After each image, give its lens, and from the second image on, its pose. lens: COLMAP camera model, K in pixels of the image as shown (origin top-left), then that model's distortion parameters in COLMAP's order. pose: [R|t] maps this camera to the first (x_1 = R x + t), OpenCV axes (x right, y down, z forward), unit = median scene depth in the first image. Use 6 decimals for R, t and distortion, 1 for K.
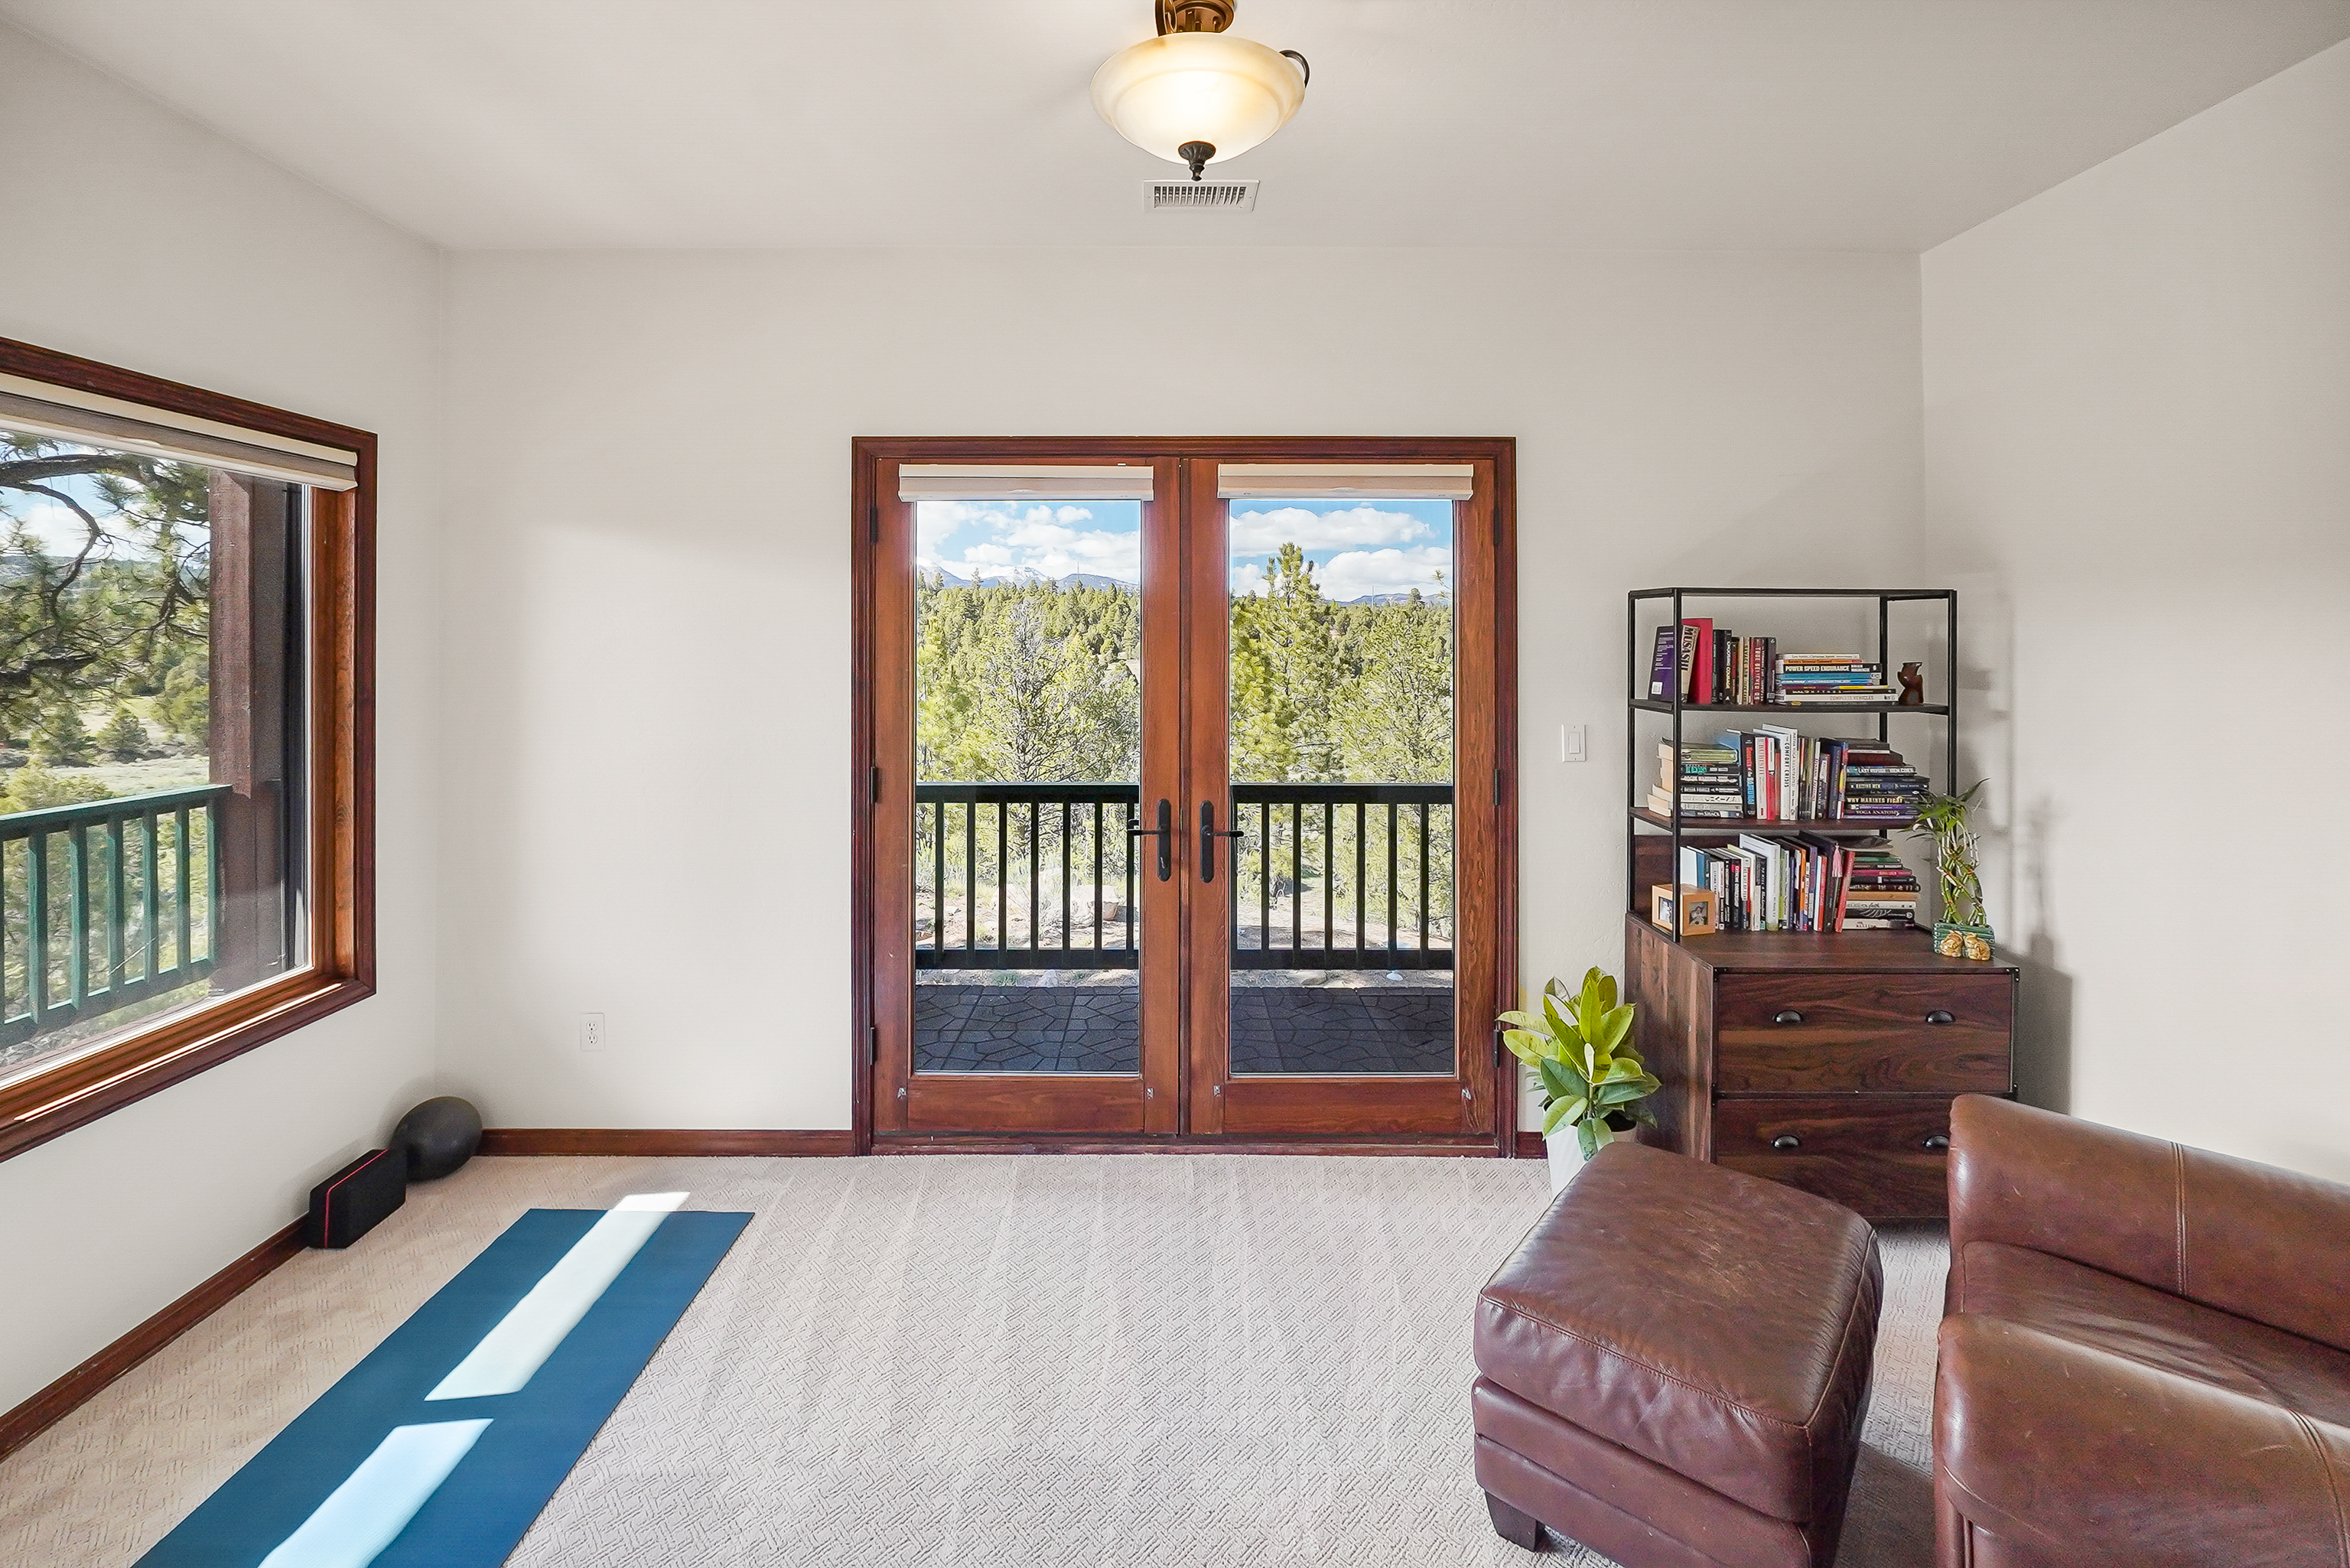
lens RADIAL K [[1055.1, 0, 1163.8], [0, 1055.1, 645.6], [0, 0, 1]] dist [-0.004293, 0.001550]
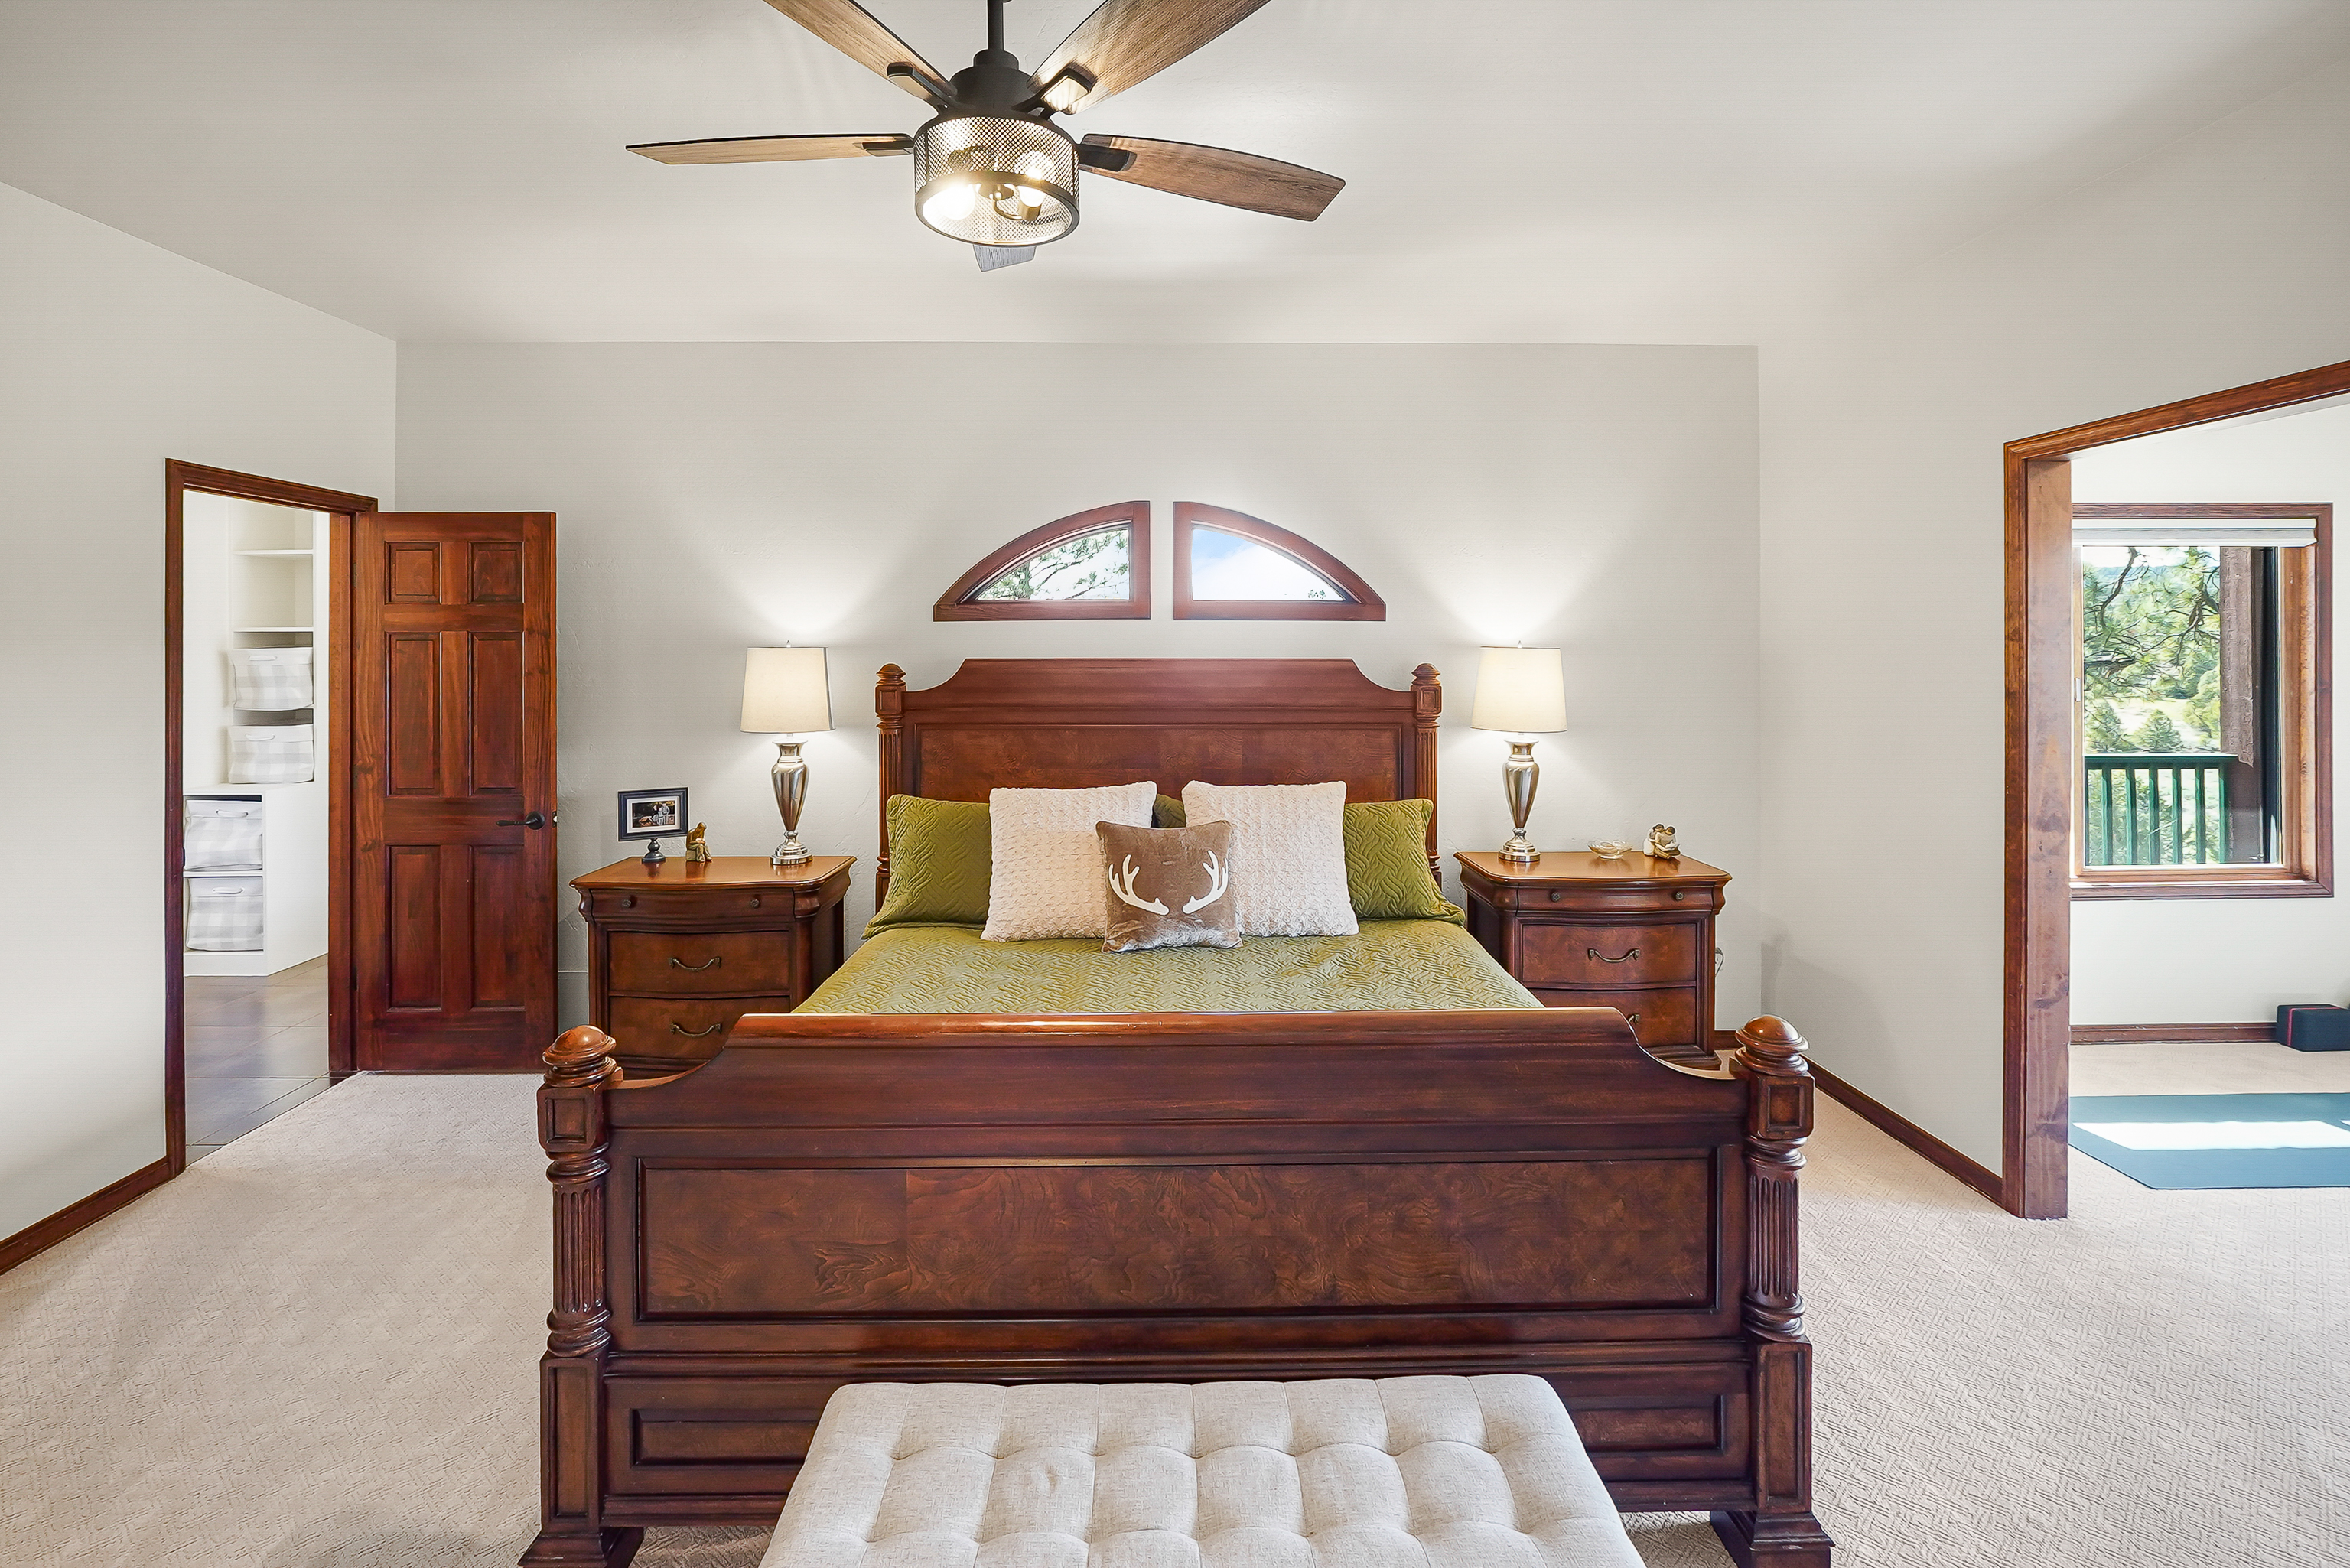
lens RADIAL K [[1055.1, 0, 1163.8], [0, 1055.1, 645.6], [0, 0, 1]] dist [-0.004293, 0.001550]
pose [[0.034678, -0.003325, -0.999393, 0.147114], [-0.000189, 0.999994, -0.003334, -0.000825], [0.999399, 0.000304, 0.034677, -0.149138]]
